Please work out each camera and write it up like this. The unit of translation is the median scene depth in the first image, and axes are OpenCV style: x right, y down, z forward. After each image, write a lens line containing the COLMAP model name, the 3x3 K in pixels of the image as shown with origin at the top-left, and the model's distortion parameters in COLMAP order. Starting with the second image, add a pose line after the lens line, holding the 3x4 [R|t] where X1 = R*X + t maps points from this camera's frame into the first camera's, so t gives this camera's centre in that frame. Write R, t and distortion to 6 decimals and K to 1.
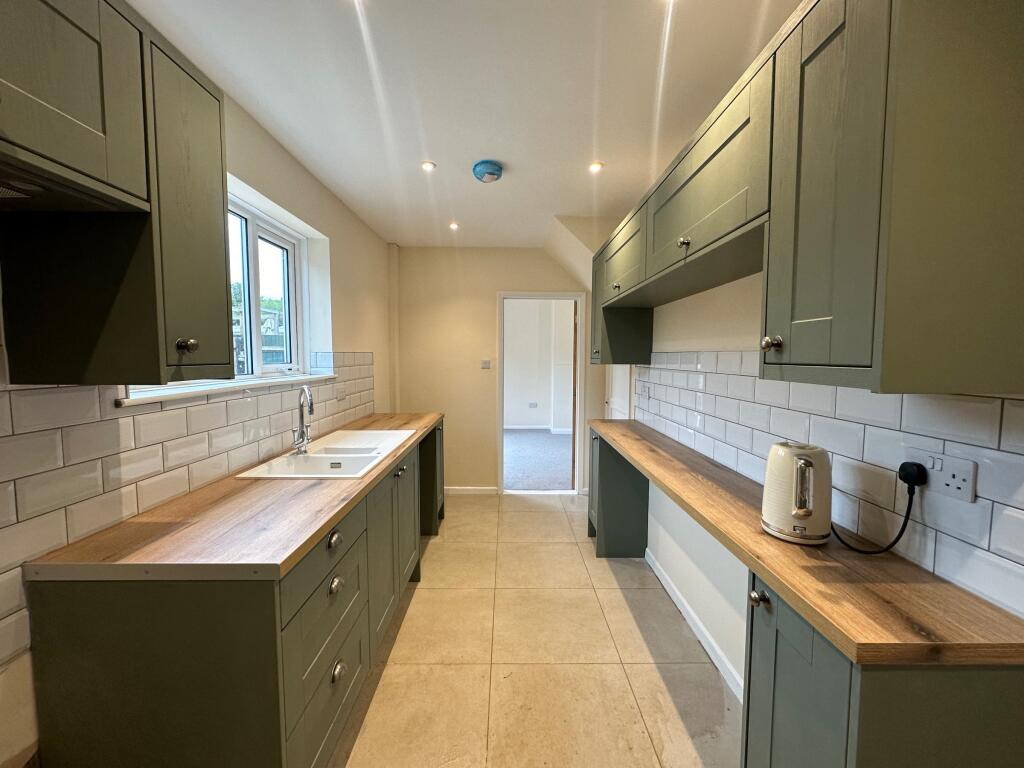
lens RADIAL K [[409.5, 0, 508.8], [0, 409.5, 378.8], [0, 0, 1]] dist [-0.006181, 0.001714]
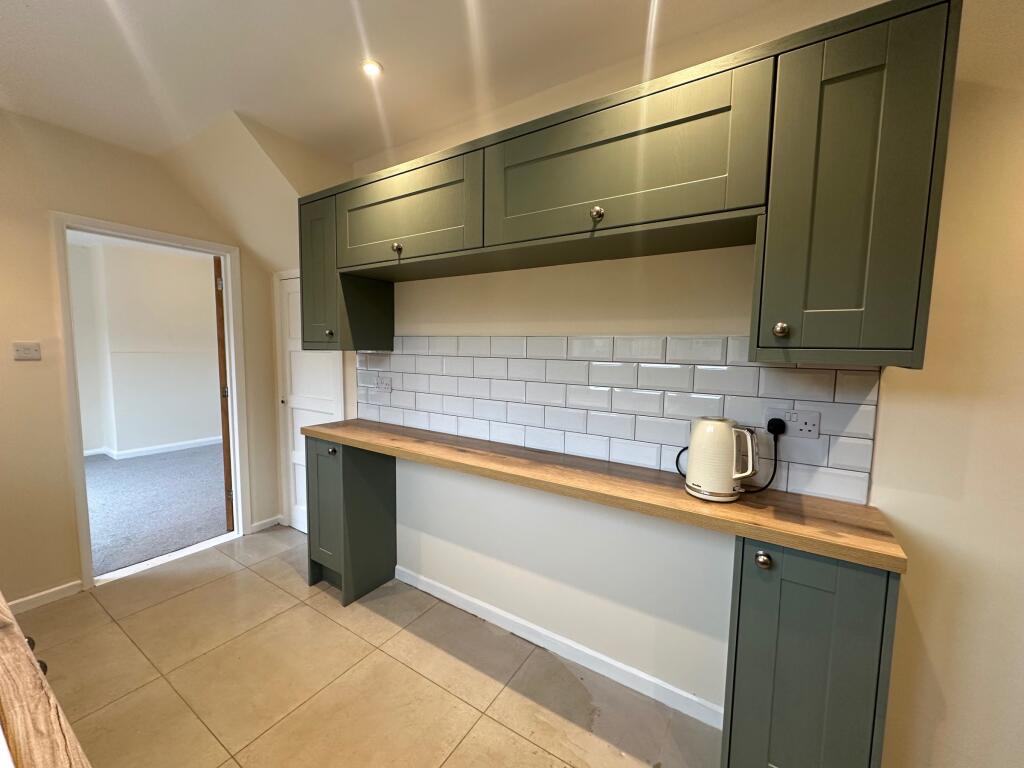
lens RADIAL K [[409.5, 0, 511.8], [0, 409.5, 380.9], [0, 0, 1]] dist [-0.006181, 0.001714]
pose [[0.540622, -0.063571, 0.838860, -0.352314], [0.033142, 0.997976, 0.054271, -0.015878], [-0.840612, -0.001539, 0.541635, 0.524967]]
